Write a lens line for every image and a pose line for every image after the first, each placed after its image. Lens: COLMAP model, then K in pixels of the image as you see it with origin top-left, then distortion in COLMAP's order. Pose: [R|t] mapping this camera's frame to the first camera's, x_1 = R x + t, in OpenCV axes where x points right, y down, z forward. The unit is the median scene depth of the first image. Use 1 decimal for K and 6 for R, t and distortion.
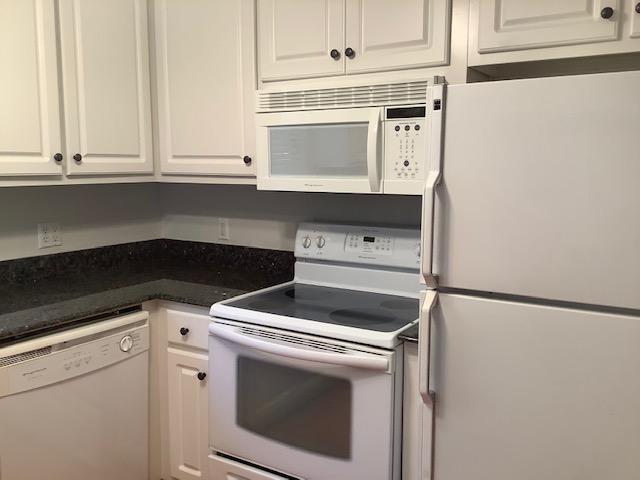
lens RADIAL K [[579.9, 0, 320.0], [0, 579.9, 240.0], [0, 0, 1]] dist [0.095365, -0.003703]
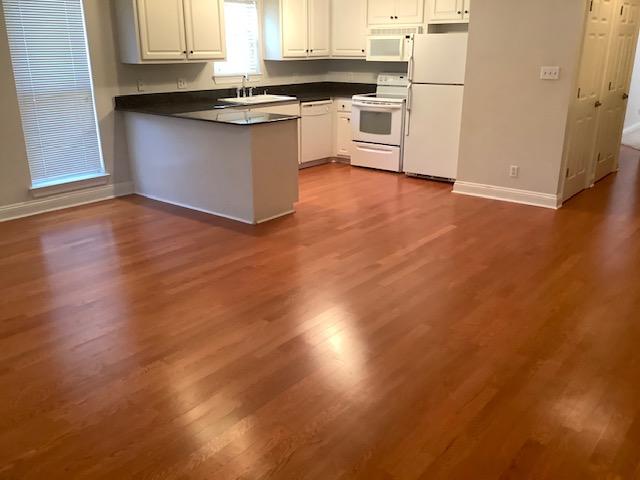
lens RADIAL K [[579.9, 0, 320.0], [0, 579.9, 240.0], [0, 0, 1]] dist [0.095365, -0.003703]
pose [[0.991896, 0.036459, -0.121711, 0.071616], [-0.012038, 0.980602, 0.195641, 0.267784], [0.126483, -0.192590, 0.973094, -2.490543]]
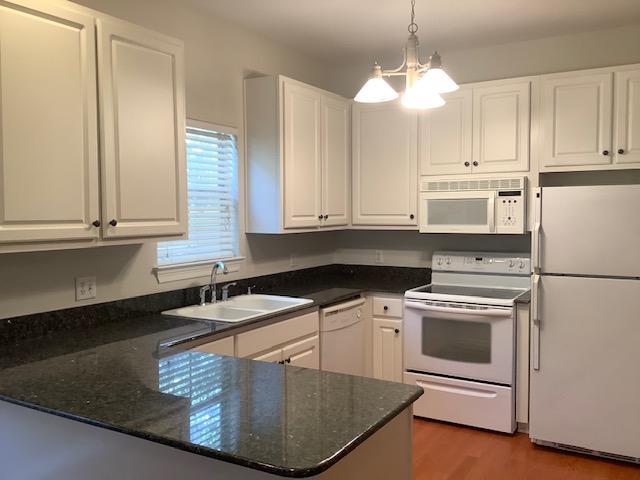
lens RADIAL K [[579.9, 0, 320.0], [0, 579.9, 240.0], [0, 0, 1]] dist [0.095365, -0.003703]
pose [[0.999761, -0.011697, 0.018465, -0.494114], [0.013082, 0.996962, -0.076777, 0.081978], [-0.017511, 0.077000, 0.996877, -0.912169]]
